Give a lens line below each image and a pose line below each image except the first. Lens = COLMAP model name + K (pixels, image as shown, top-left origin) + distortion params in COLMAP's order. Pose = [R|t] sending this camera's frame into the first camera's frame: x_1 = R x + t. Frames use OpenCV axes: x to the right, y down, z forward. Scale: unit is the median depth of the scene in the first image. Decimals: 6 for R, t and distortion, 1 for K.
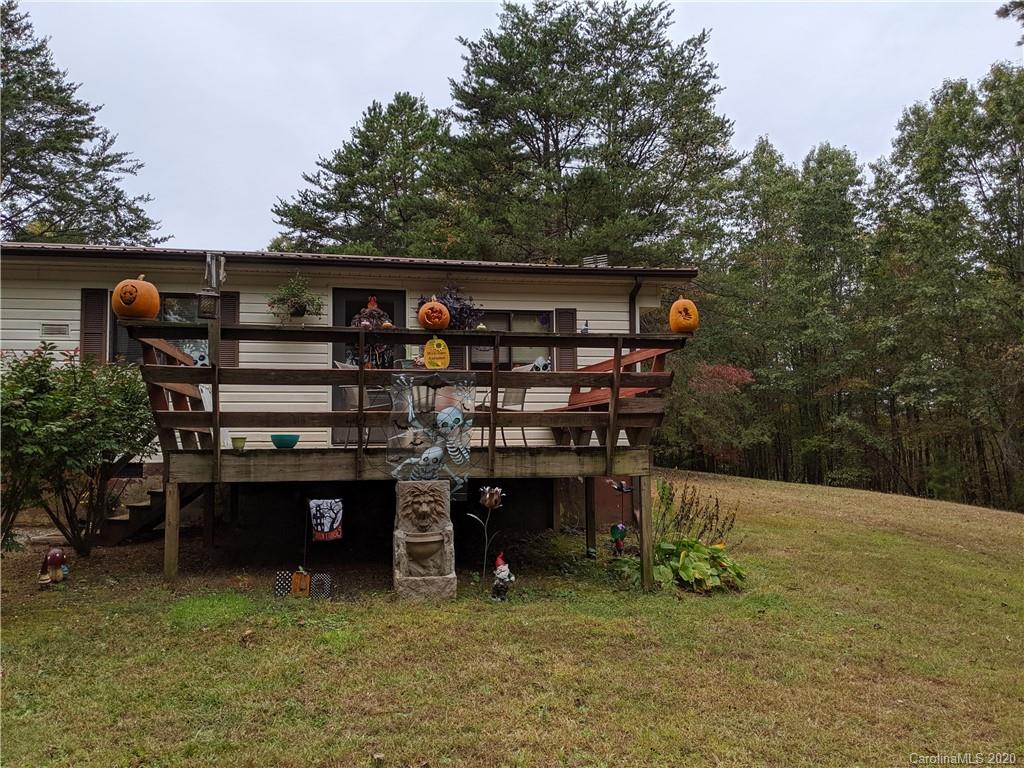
lens RADIAL K [[825.7, 0, 514.0], [0, 825.7, 384.7], [0, 0, 1]] dist [0.081970, -0.130049]
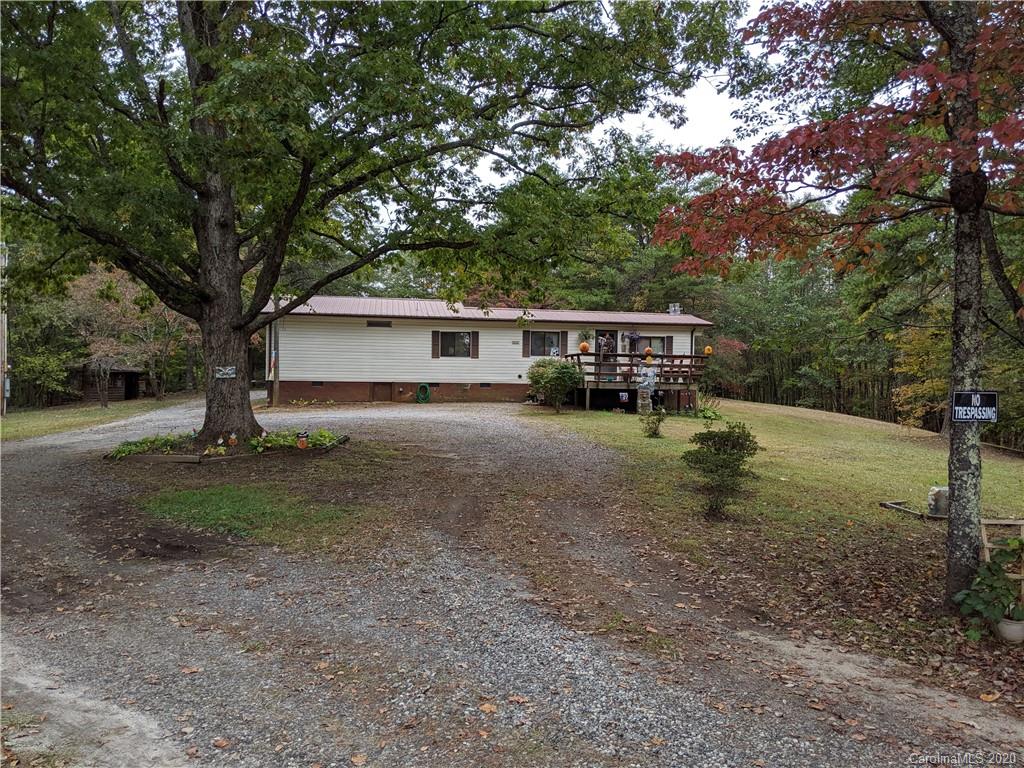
lens RADIAL K [[825.7, 0, 510.1], [0, 825.7, 374.6], [0, 0, 1]] dist [0.081970, -0.130049]
pose [[0.999011, 0.023909, -0.037483, -0.920463], [-0.021234, 0.997307, 0.070198, -0.349374], [0.039061, -0.069332, 0.996829, -4.681829]]
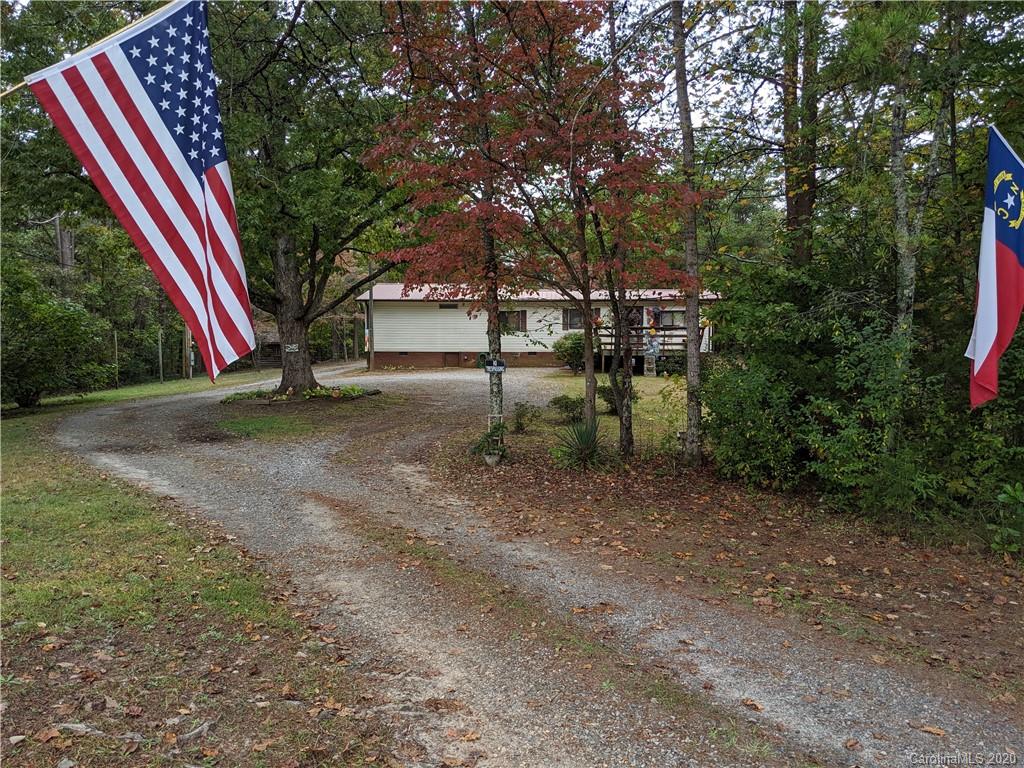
lens RADIAL K [[825.7, 0, 502.5], [0, 825.7, 382.7], [0, 0, 1]] dist [0.081970, -0.130049]
pose [[0.966403, 0.023918, -0.255916, 0.475119], [0.007733, 0.992505, 0.121960, -0.514238], [0.256915, -0.119841, 0.958975, -6.101086]]
